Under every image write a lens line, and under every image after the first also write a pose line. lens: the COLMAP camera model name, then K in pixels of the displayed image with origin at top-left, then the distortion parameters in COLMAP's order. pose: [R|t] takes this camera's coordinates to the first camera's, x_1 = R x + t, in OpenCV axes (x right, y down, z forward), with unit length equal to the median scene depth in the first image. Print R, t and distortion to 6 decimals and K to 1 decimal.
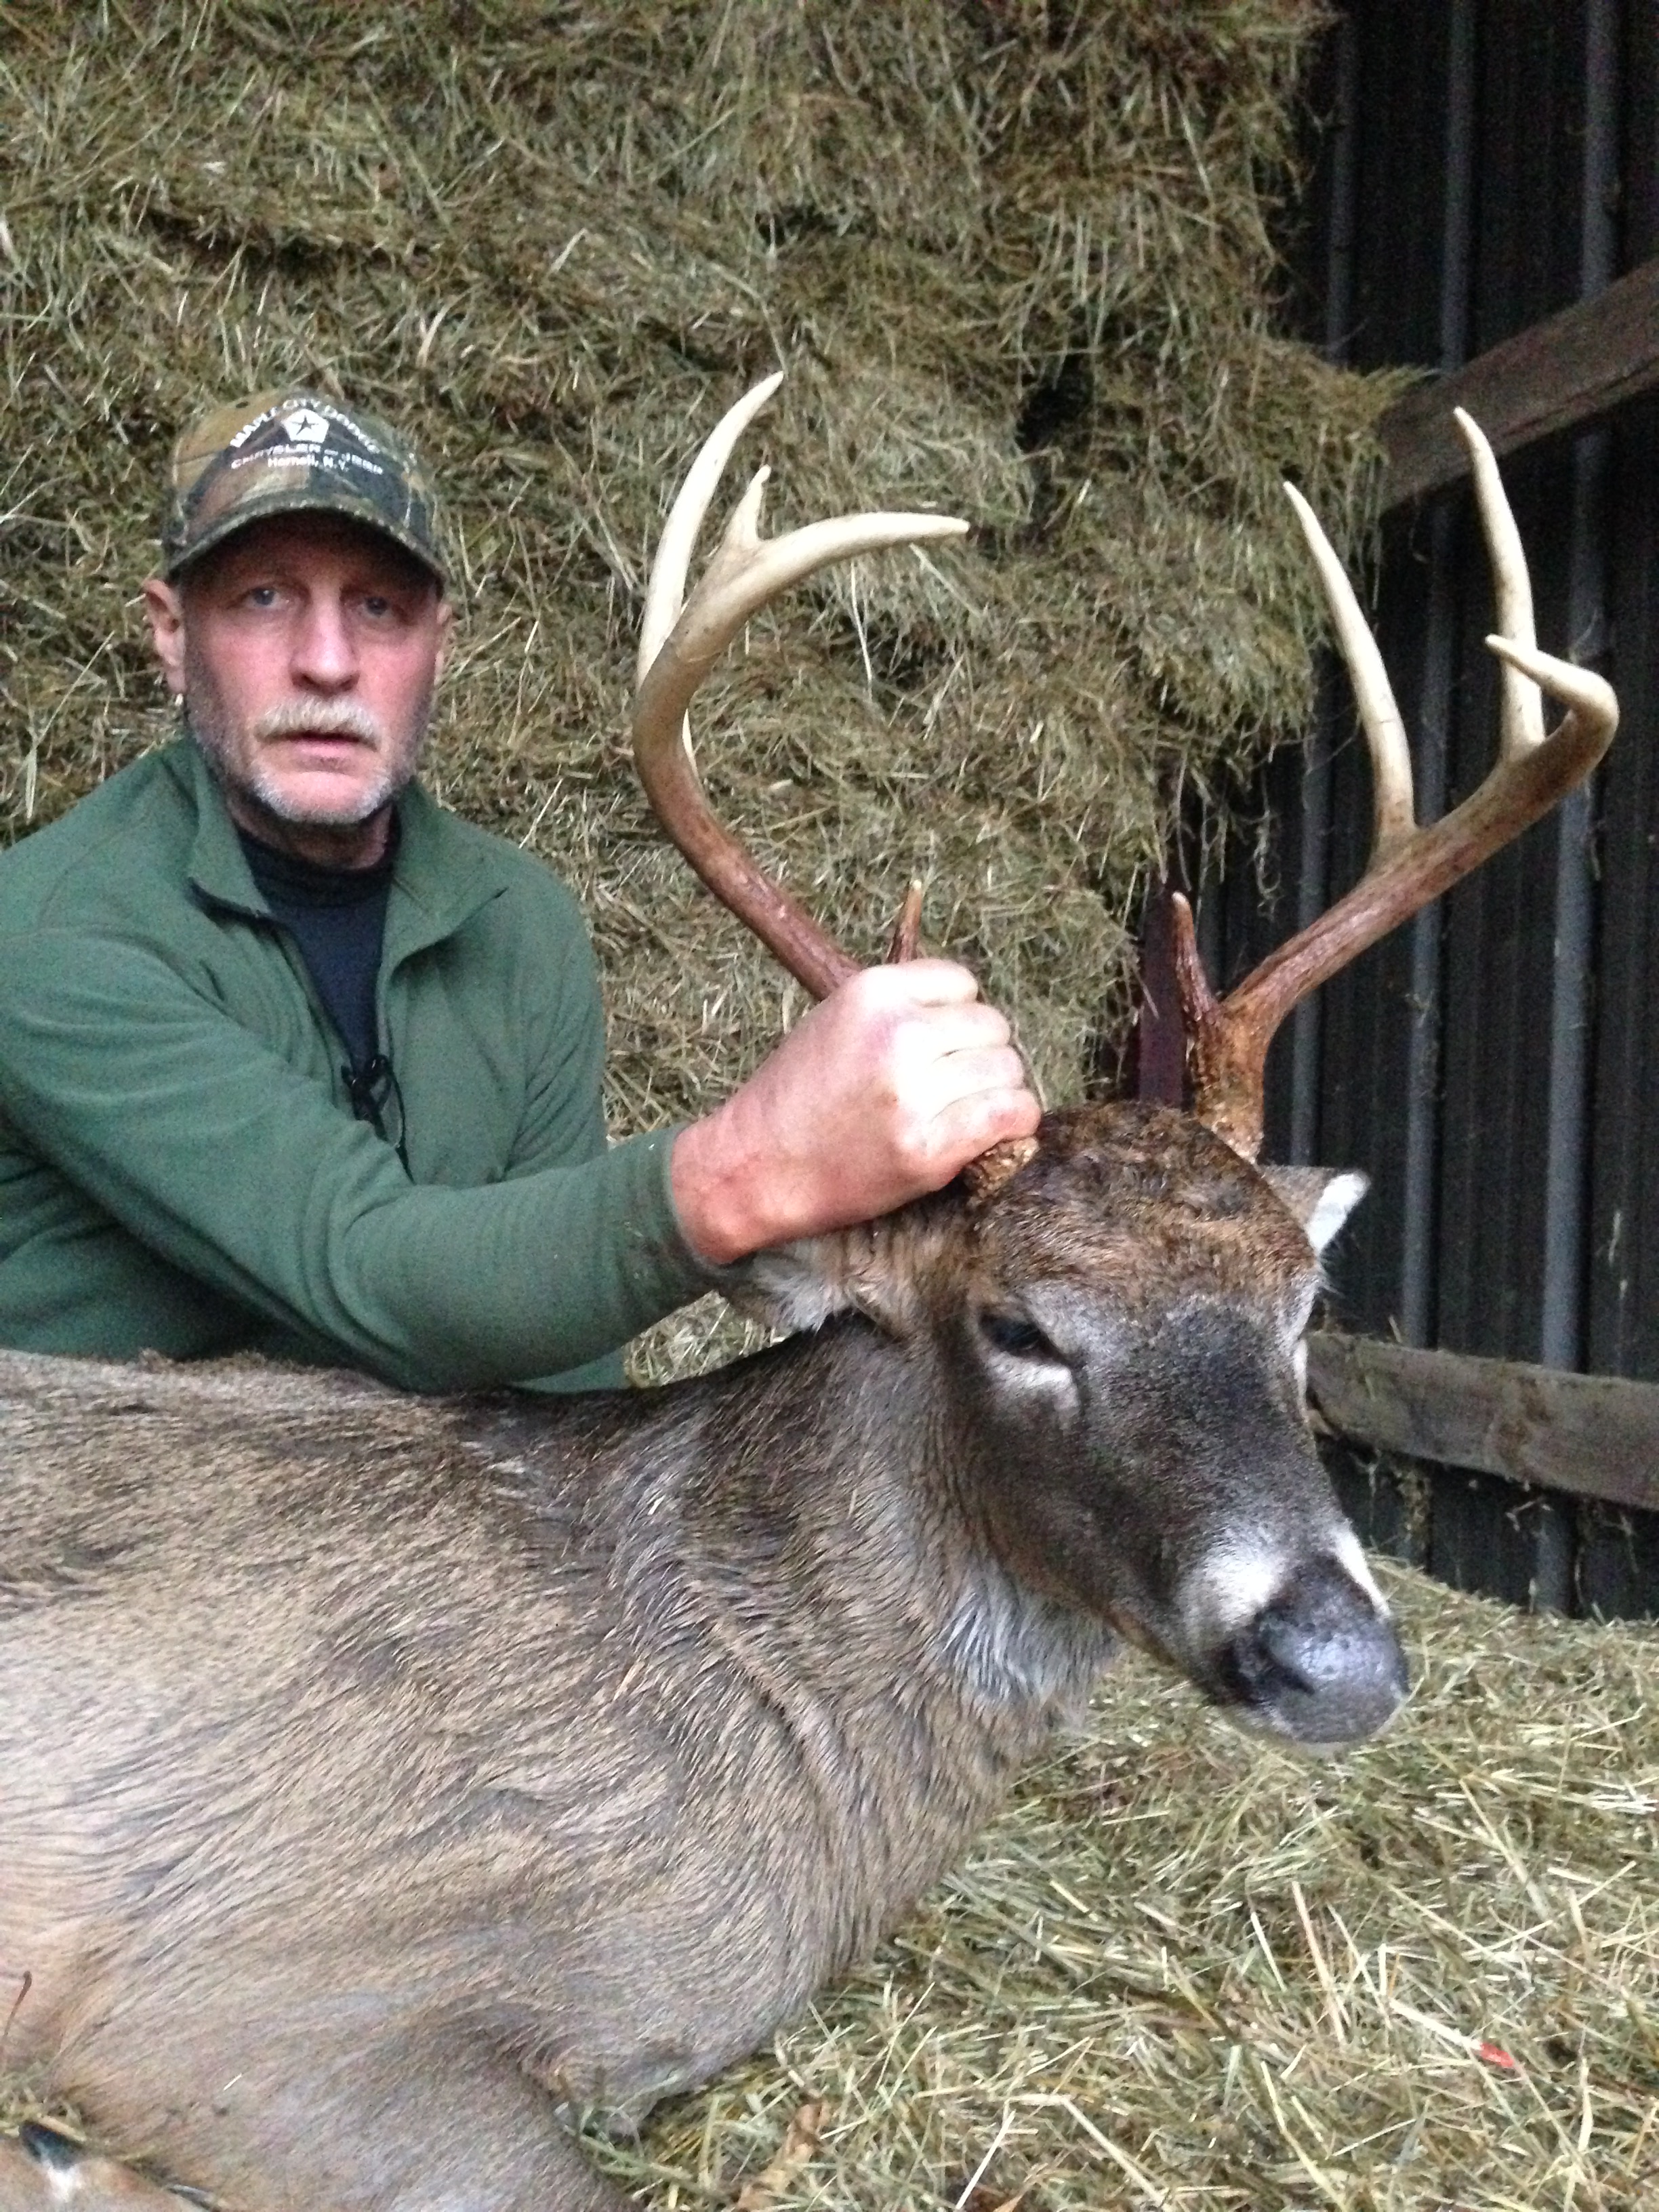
lens RADIAL K [[2077.0, 0, 825.2], [0, 2077.0, 1120.1], [0, 0, 1]] dist [0.078726, 0.000000]
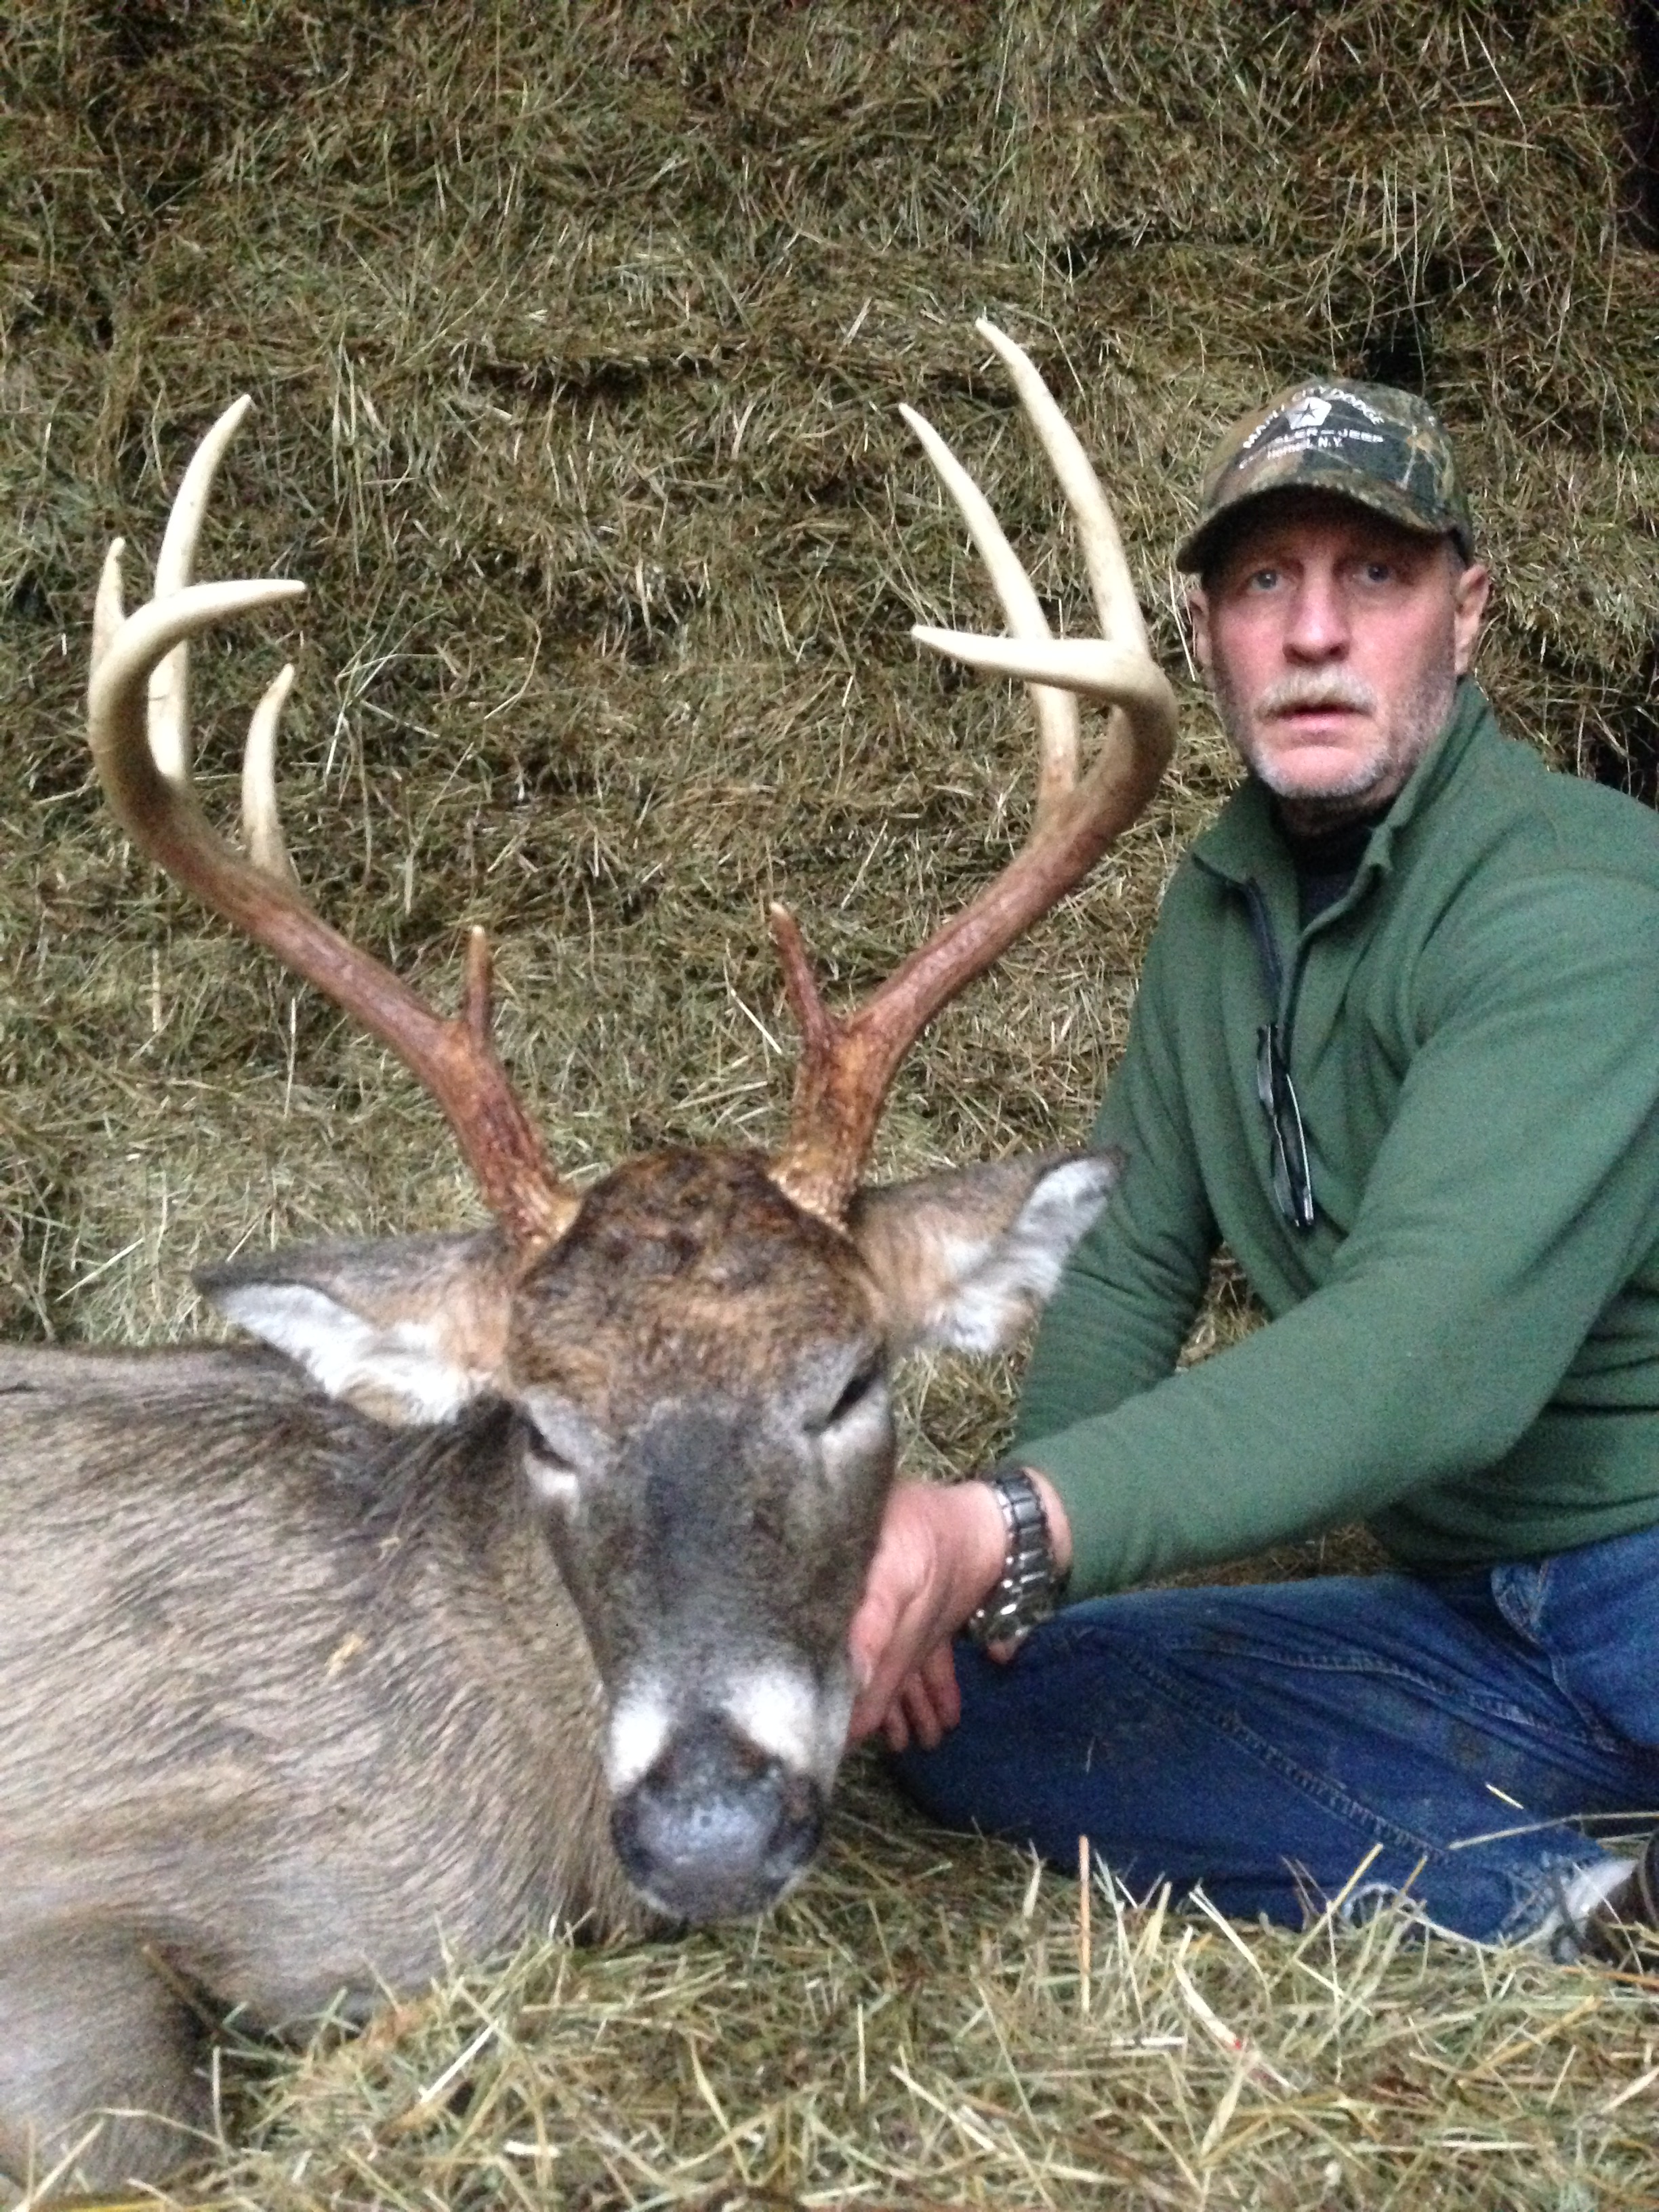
lens RADIAL K [[2077.0, 0, 840.0], [0, 2077.0, 1115.5], [0, 0, 1]] dist [0.078726, 0.000000]
pose [[0.935147, -0.073840, -0.346480, 0.199103], [0.063489, 0.997134, -0.041150, 0.023234], [0.348525, 0.016483, 0.937155, 0.022954]]
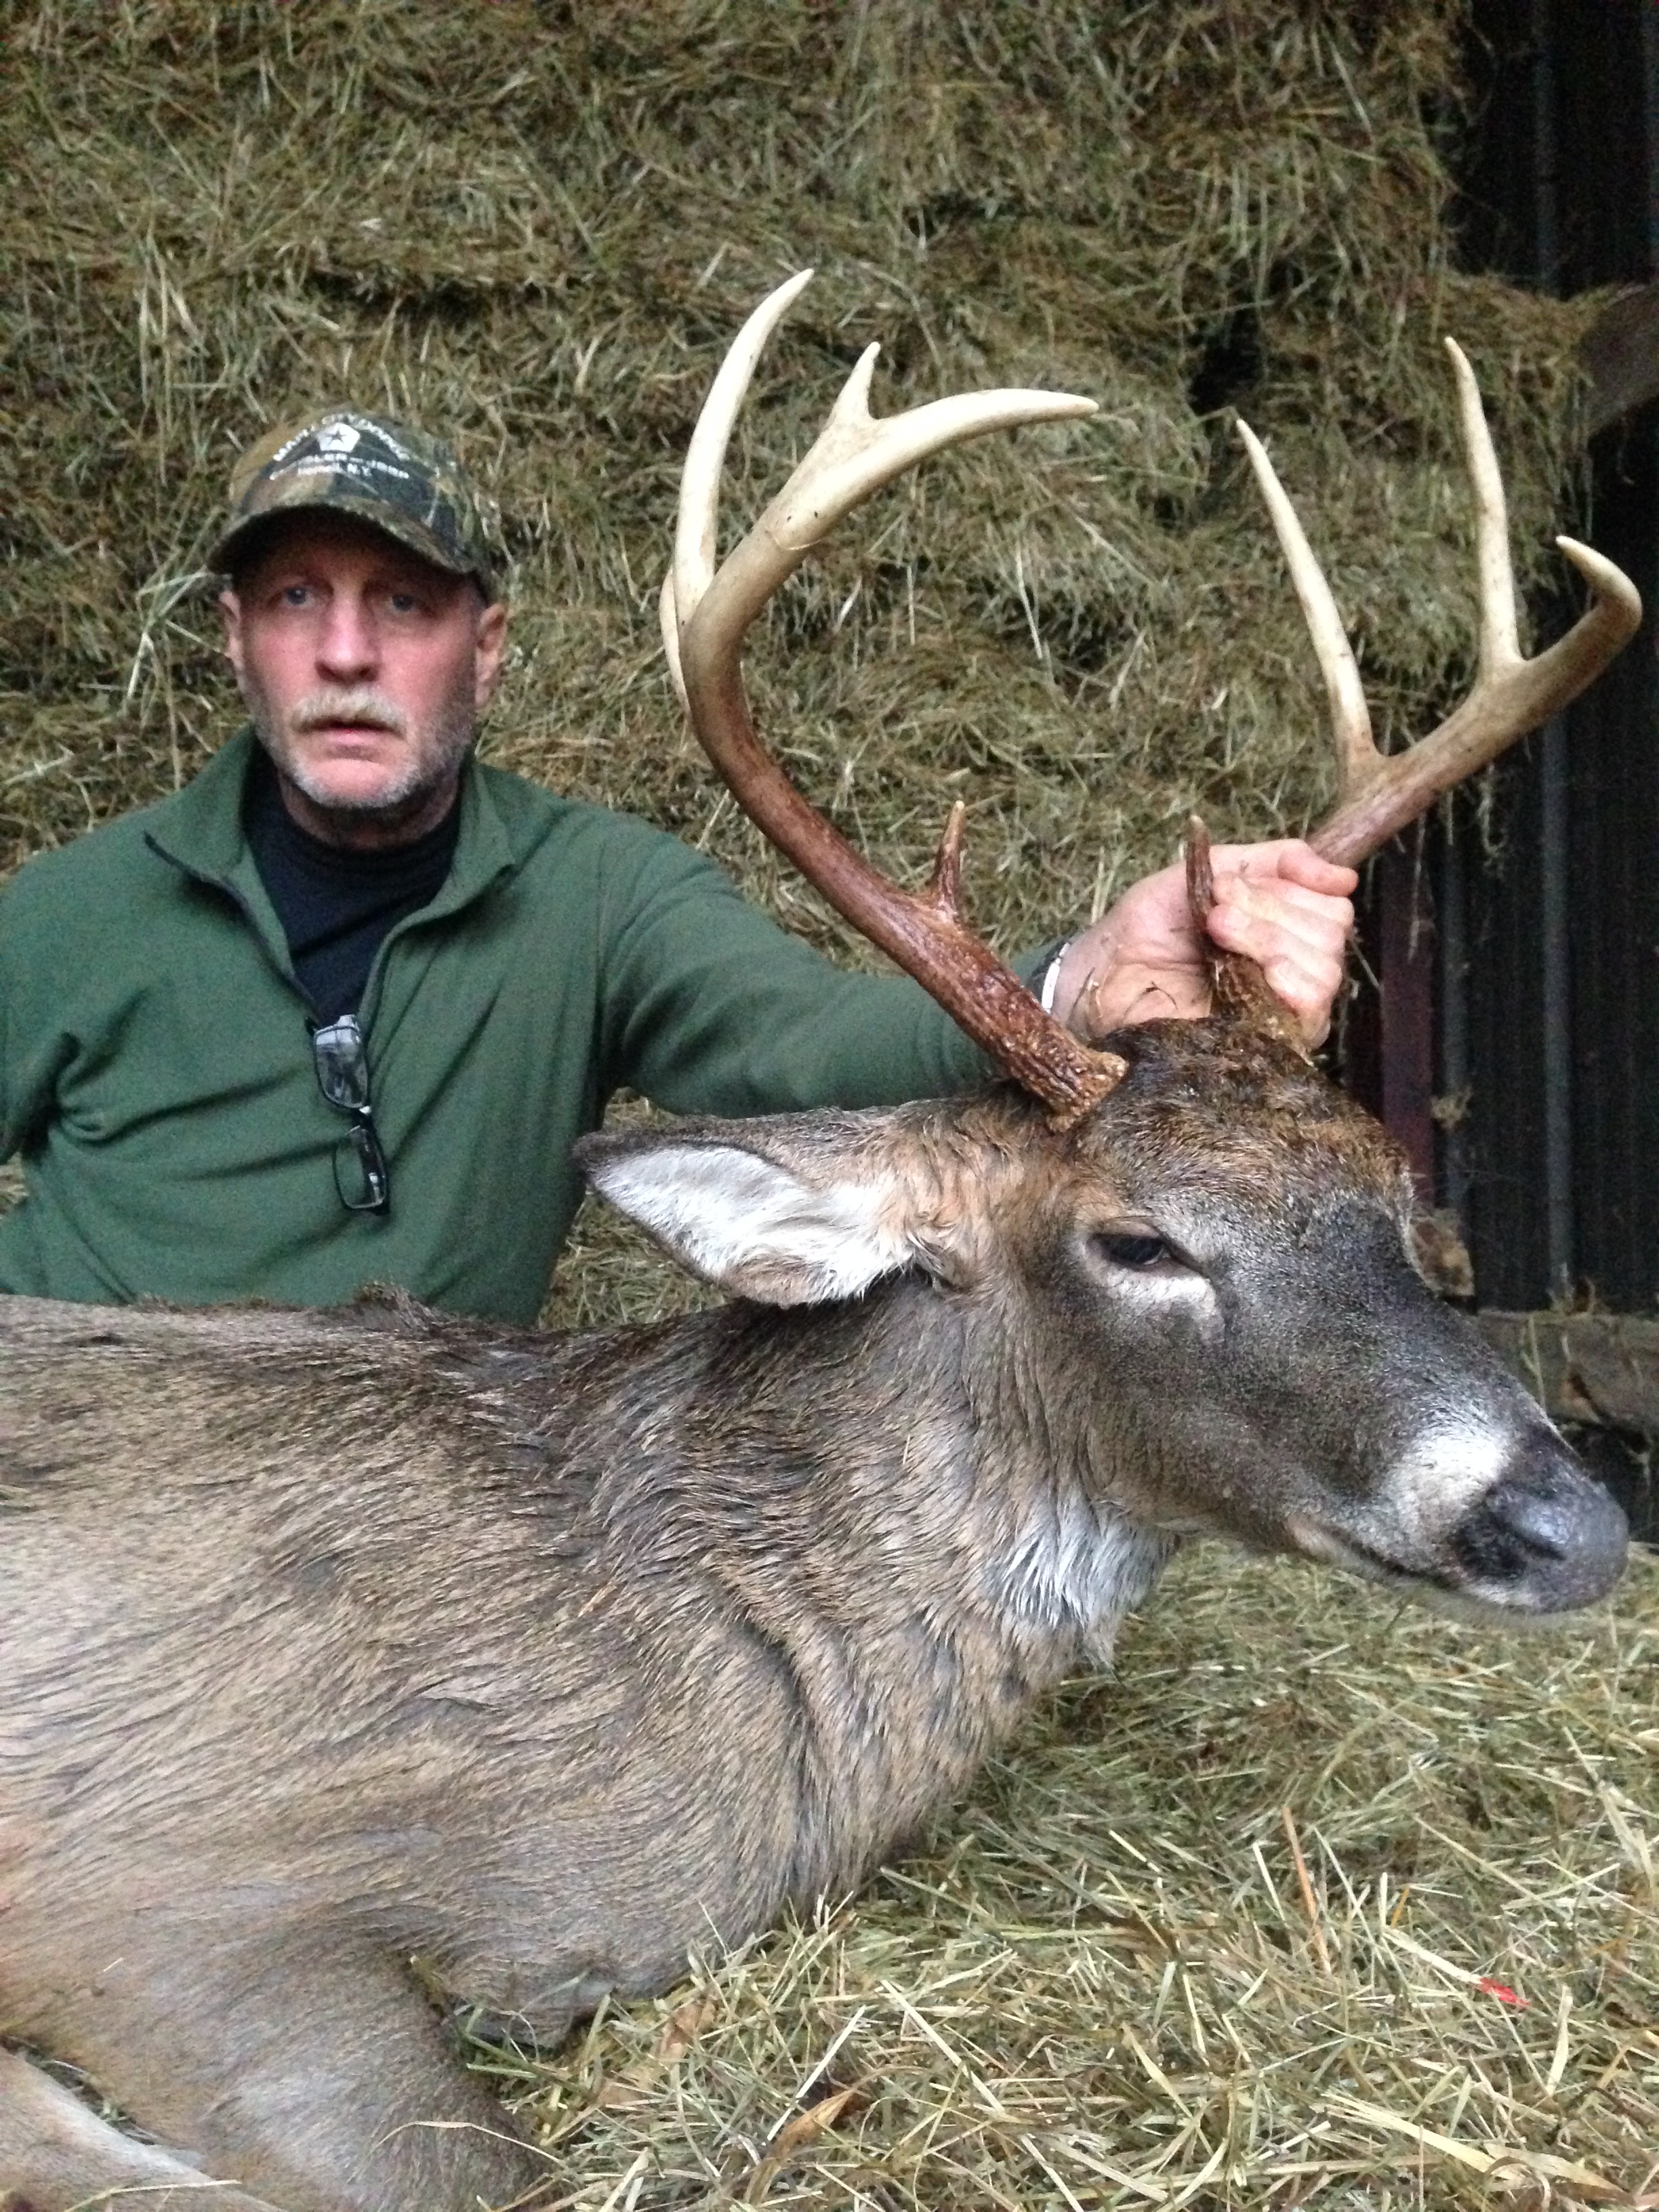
lens RADIAL K [[2077.0, 0, 829.0], [0, 2077.0, 1121.9], [0, 0, 1]] dist [0.078726, 0.000000]
pose [[0.985175, -0.052996, -0.163161, 0.075222], [0.049272, 0.998426, -0.026788, 0.029337], [0.164324, 0.018351, 0.986236, 0.015583]]
